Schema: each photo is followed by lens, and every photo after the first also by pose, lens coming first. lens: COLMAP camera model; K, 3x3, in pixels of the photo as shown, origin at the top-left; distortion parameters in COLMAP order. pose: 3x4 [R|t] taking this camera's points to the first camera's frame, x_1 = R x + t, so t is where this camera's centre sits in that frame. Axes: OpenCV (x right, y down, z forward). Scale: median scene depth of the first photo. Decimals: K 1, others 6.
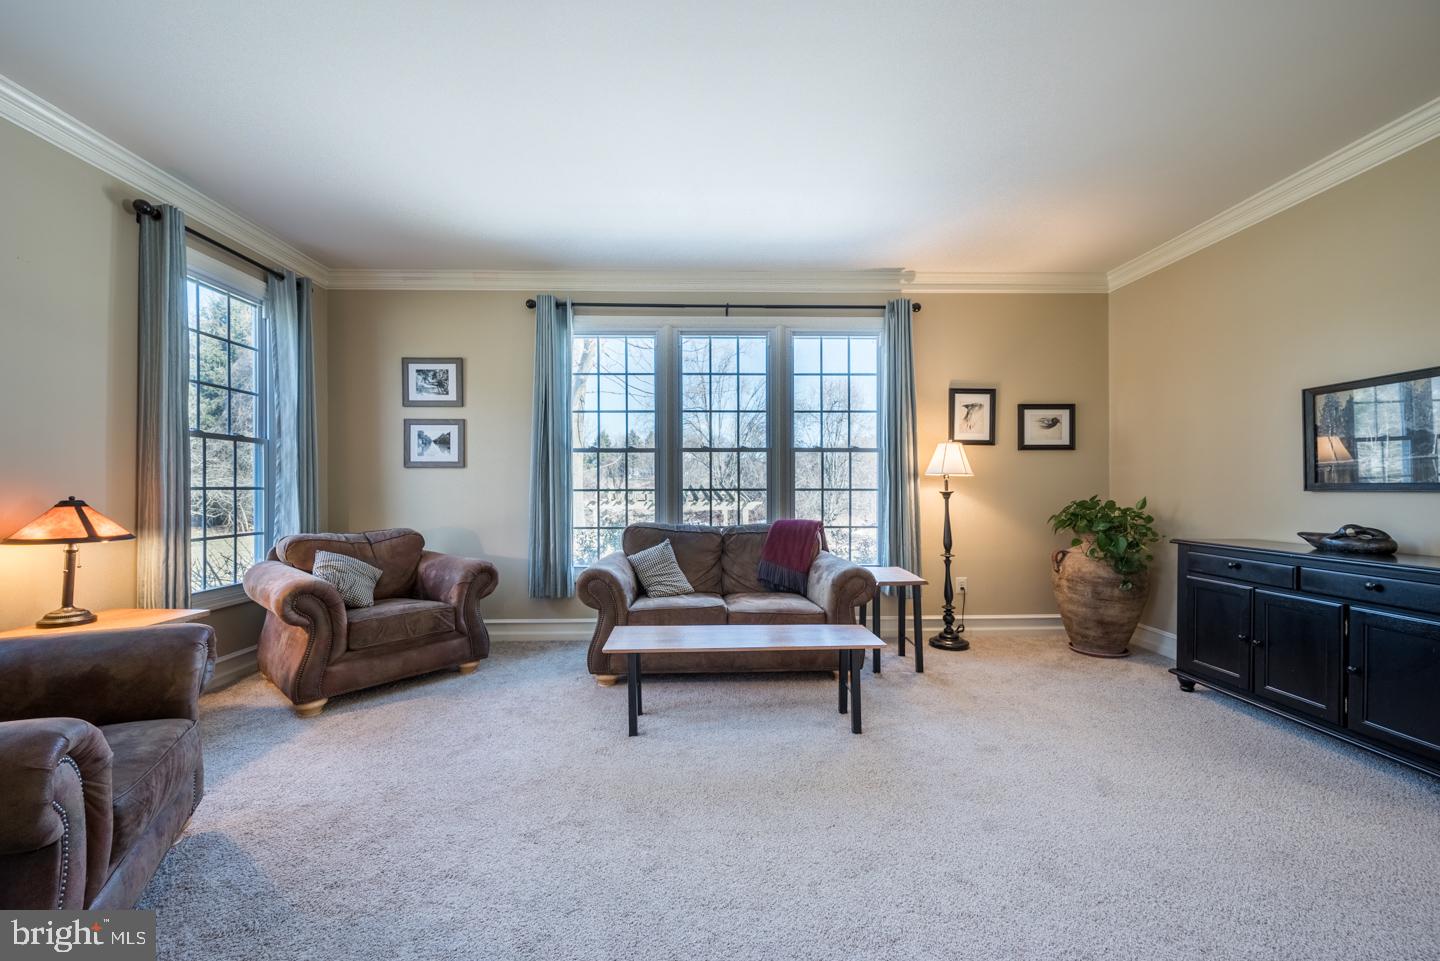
lens RADIAL K [[557.1, 0, 814.2], [0, 557.1, 492.5], [0, 0, 1]] dist [-0.000322, 0.000004]
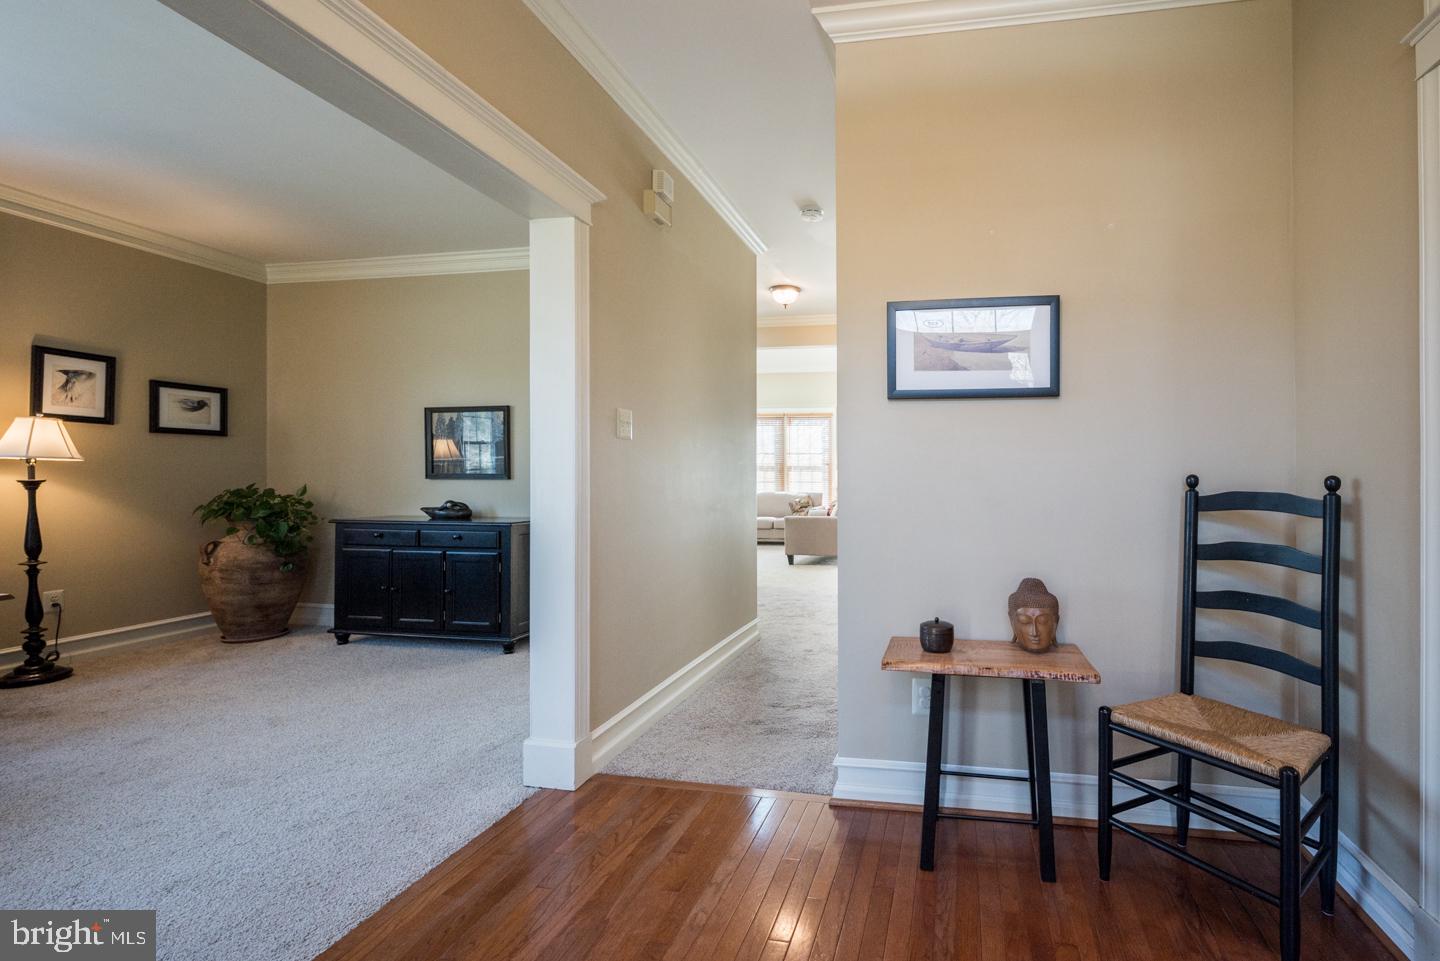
lens RADIAL K [[562.3, 0, 718.1], [0, 562.3, 471.8], [0, 0, 1]] dist [0.000012, -0.000640]
pose [[0.383894, 0.009494, 0.923328, -0.118566], [0.005042, 0.999911, -0.012378, 0.000712], [-0.923363, 0.009408, 0.383812, -0.179231]]
